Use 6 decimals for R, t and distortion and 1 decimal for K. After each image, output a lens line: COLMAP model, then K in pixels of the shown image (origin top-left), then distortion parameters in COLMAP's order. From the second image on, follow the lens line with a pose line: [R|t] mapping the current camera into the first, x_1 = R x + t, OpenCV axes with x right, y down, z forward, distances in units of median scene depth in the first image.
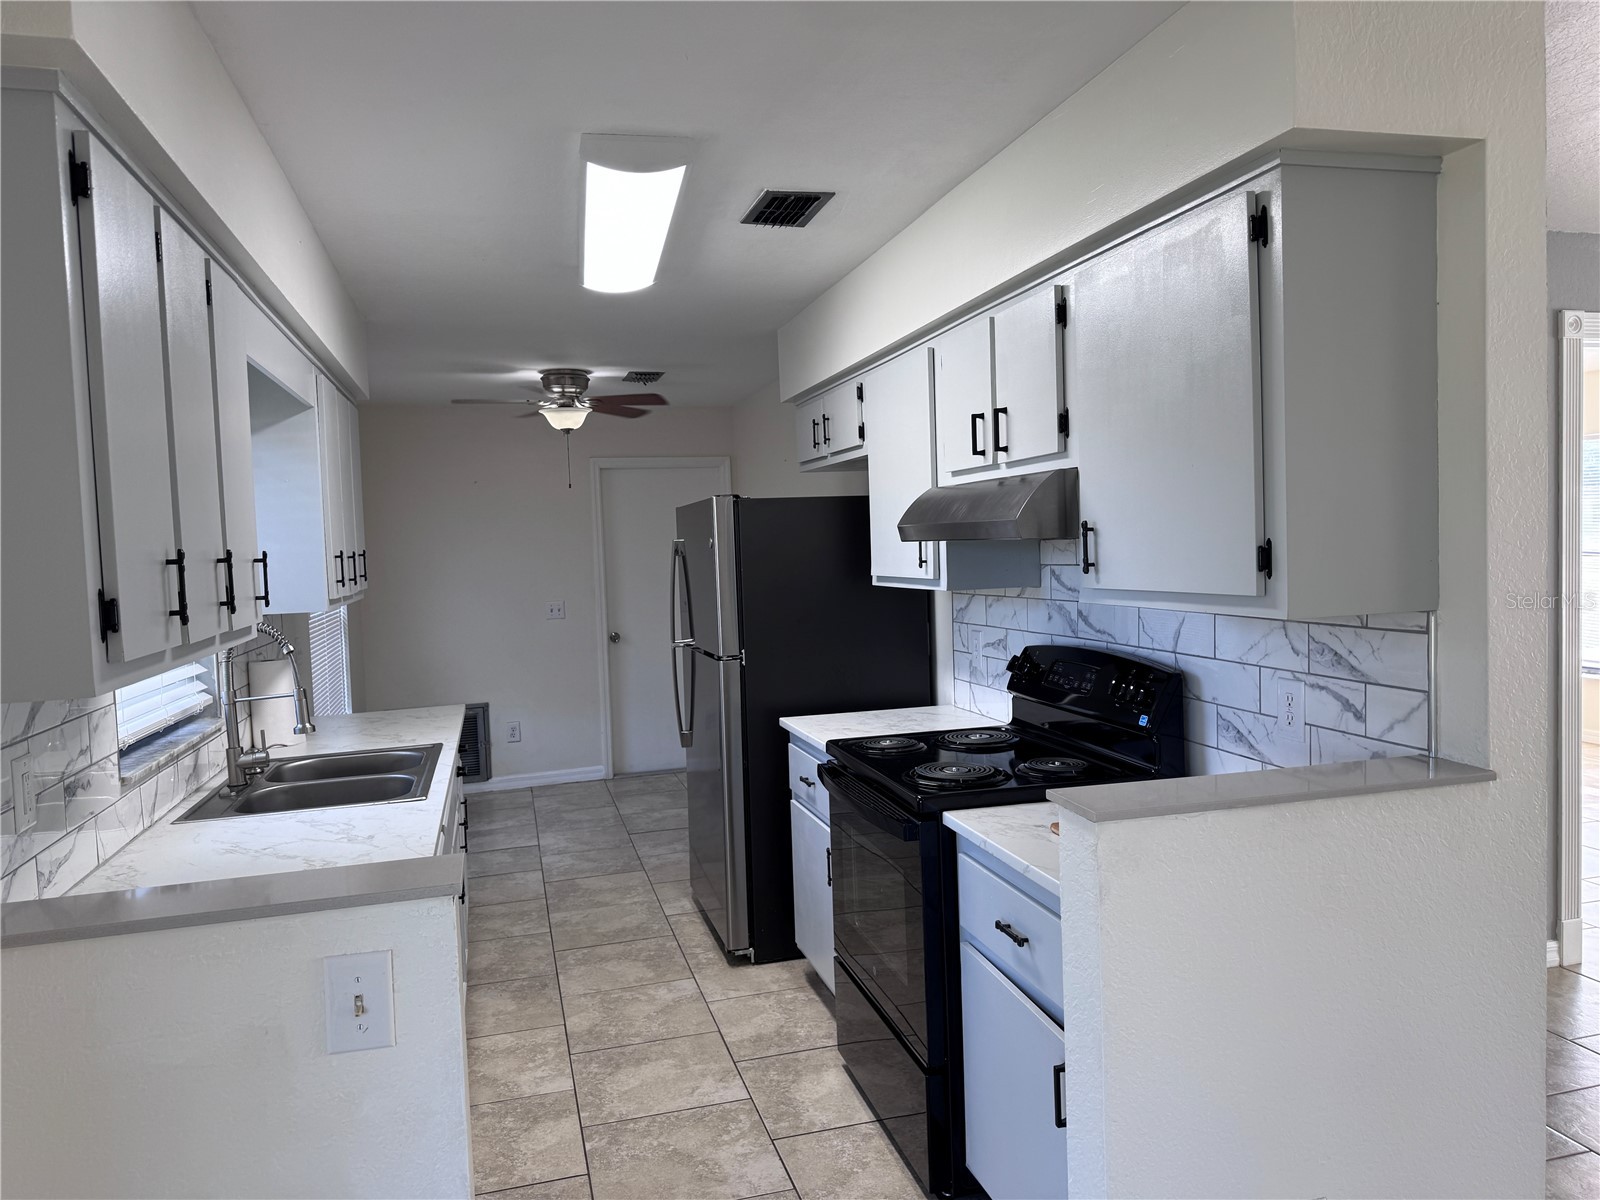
lens RADIAL K [[1131.5, 0, 796.8], [0, 1131.5, 594.8], [0, 0, 1]] dist [0.059892, -0.066237]
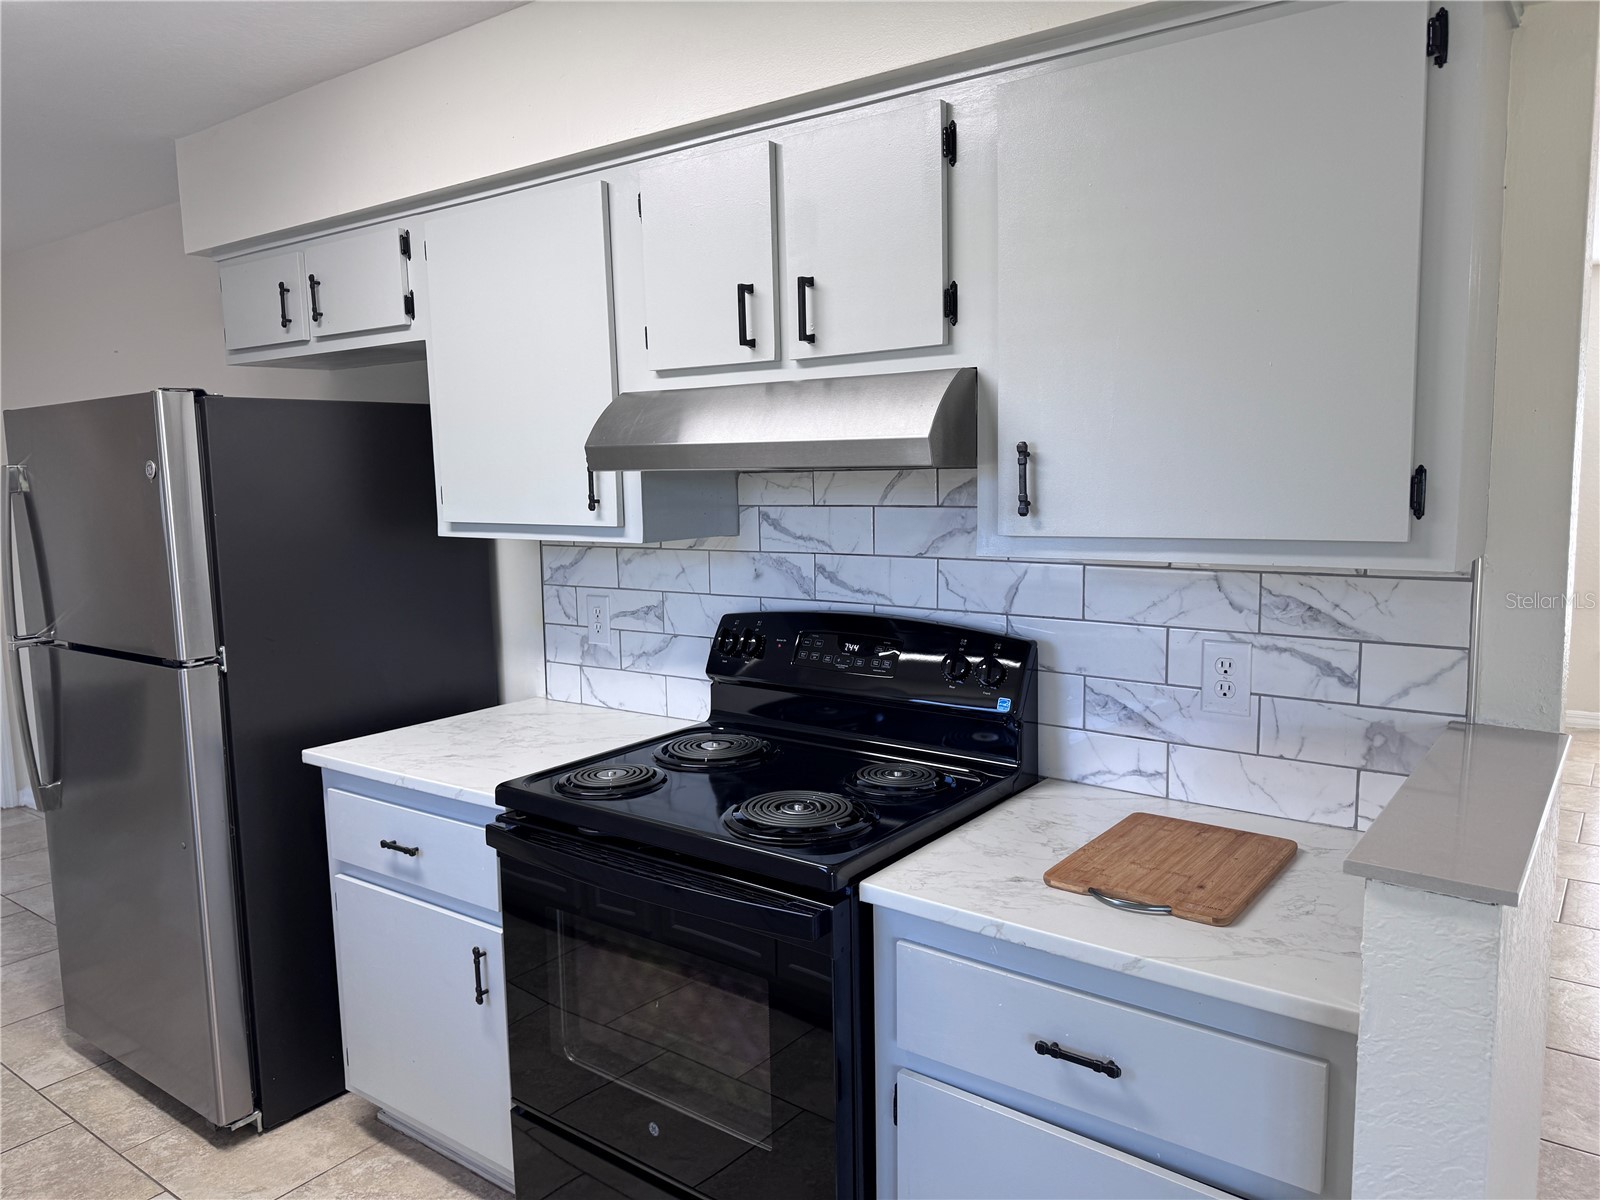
lens RADIAL K [[1131.5, 0, 810.0], [0, 1131.5, 602.8], [0, 0, 1]] dist [0.059892, -0.066237]
pose [[0.779020, -0.059081, 0.624210, -0.222781], [0.022439, 0.997540, 0.066411, -0.010861], [-0.626598, -0.037729, 0.778429, 0.386139]]
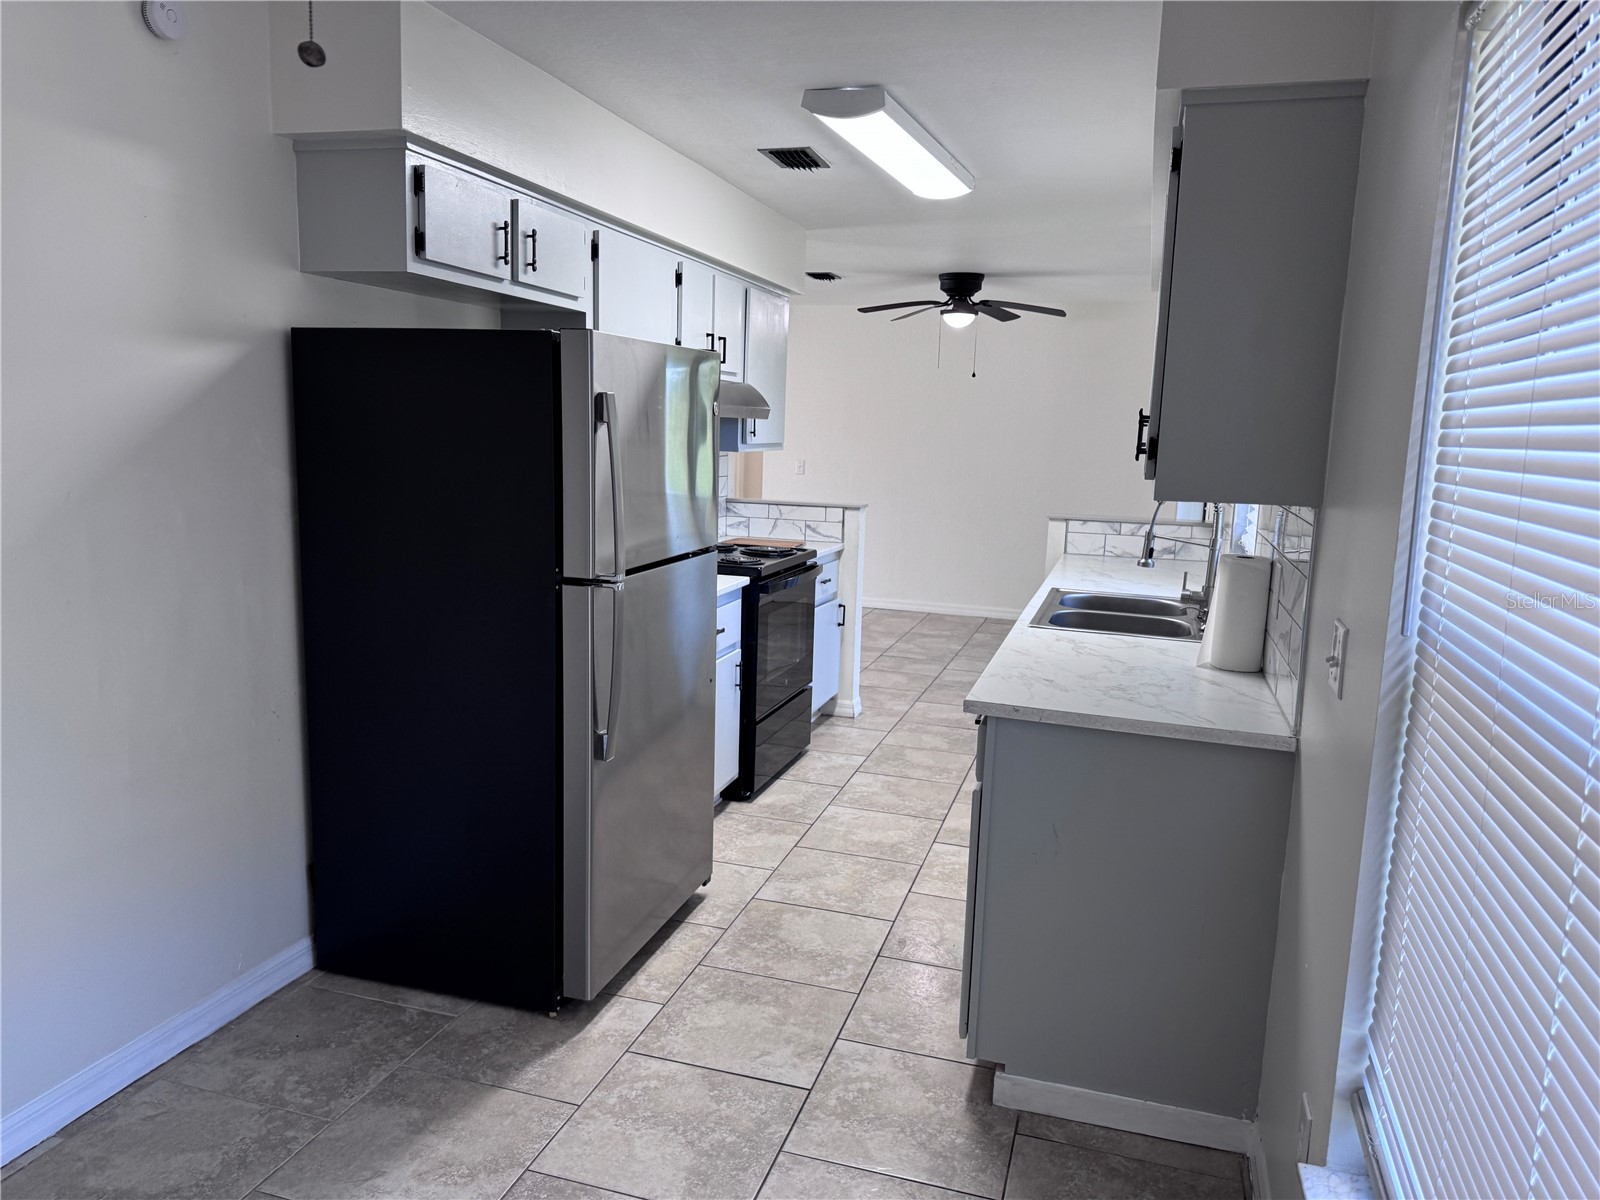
lens RADIAL K [[1131.5, 0, 798.2], [0, 1131.5, 599.7], [0, 0, 1]] dist [0.059892, -0.066237]
pose [[-0.850582, -0.069411, 0.521241, -0.688873], [0.029665, 0.983337, 0.179356, -0.067697], [-0.525004, 0.168020, -0.834350, 2.033387]]
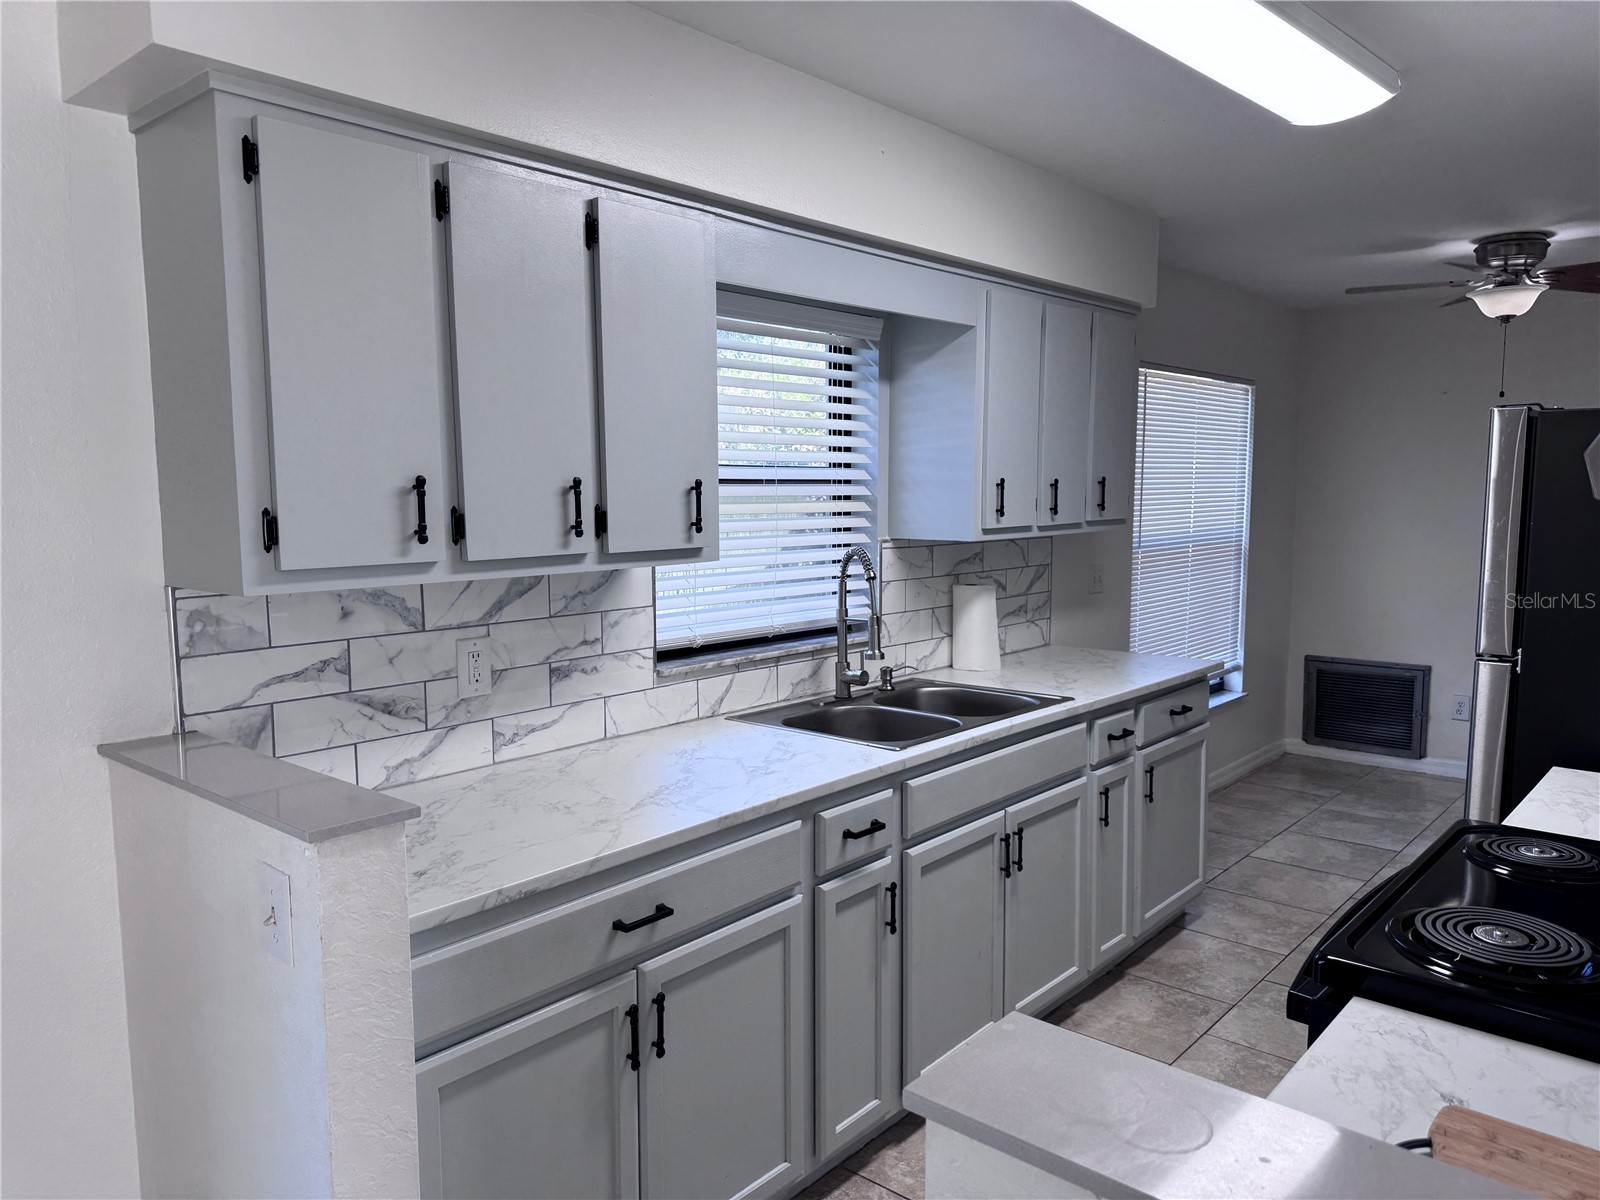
lens RADIAL K [[1131.5, 0, 791.1], [0, 1131.5, 601.8], [0, 0, 1]] dist [0.059892, -0.066237]
pose [[0.554273, 0.124029, -0.823042, 0.309445], [-0.057690, 0.992182, 0.110667, -0.032039], [0.830333, -0.013859, 0.557094, 0.351466]]
